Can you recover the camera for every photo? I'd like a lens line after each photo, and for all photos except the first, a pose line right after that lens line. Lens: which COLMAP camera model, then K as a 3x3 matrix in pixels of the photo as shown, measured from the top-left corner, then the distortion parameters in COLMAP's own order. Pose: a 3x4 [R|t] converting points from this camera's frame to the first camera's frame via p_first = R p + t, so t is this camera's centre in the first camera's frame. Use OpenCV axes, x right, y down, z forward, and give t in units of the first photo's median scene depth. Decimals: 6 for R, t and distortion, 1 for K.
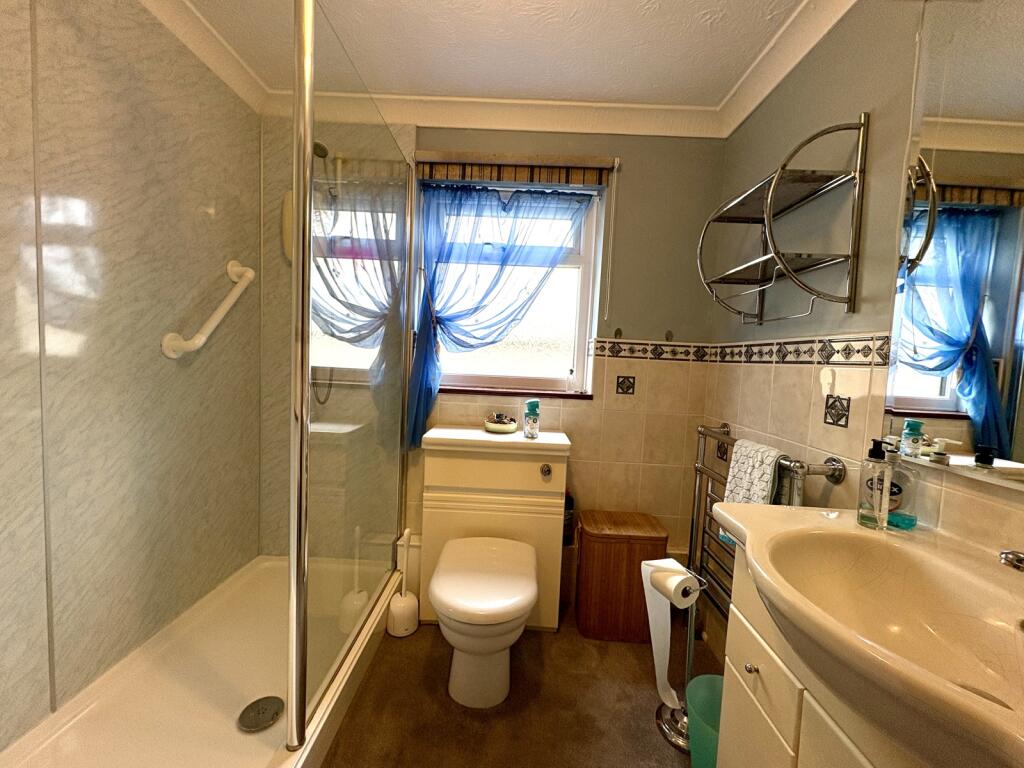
lens RADIAL K [[407.2, 0, 509.7], [0, 407.2, 383.4], [0, 0, 1]] dist [0.001835, -0.000148]
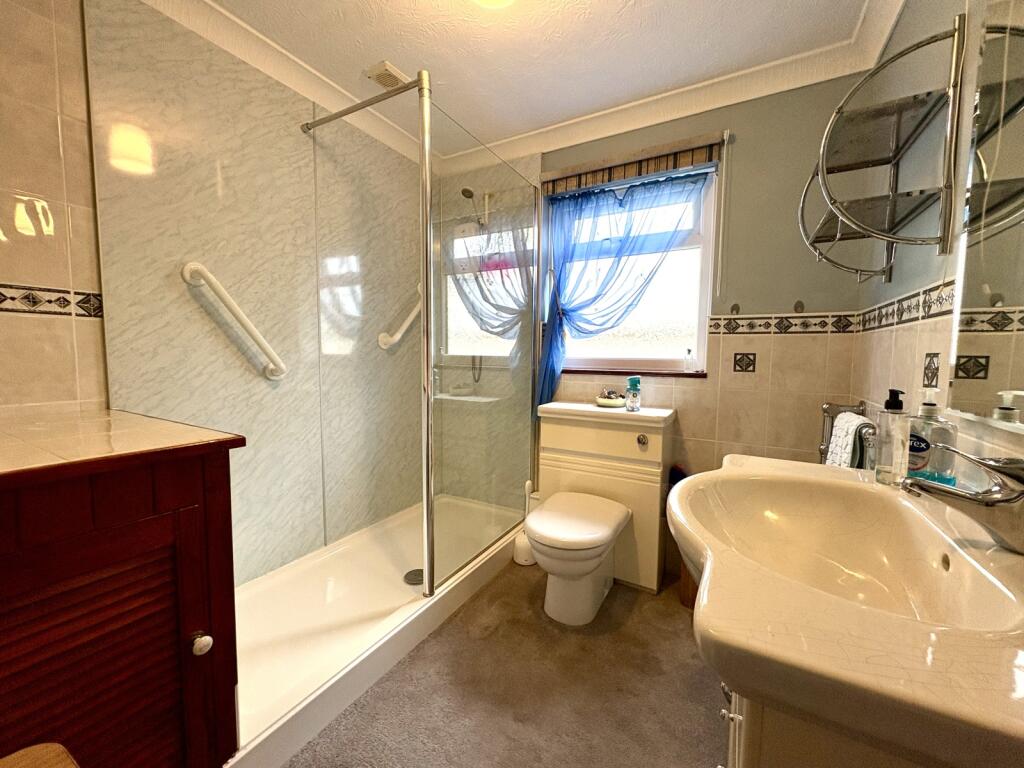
lens RADIAL K [[407.2, 0, 509.7], [0, 407.2, 383.4], [0, 0, 1]] dist [0.001835, -0.000148]
pose [[0.877496, -0.001870, -0.479579, 0.265083], [-0.000045, 0.999992, -0.003982, 0.058589], [0.479583, 0.003515, 0.877489, -0.107475]]
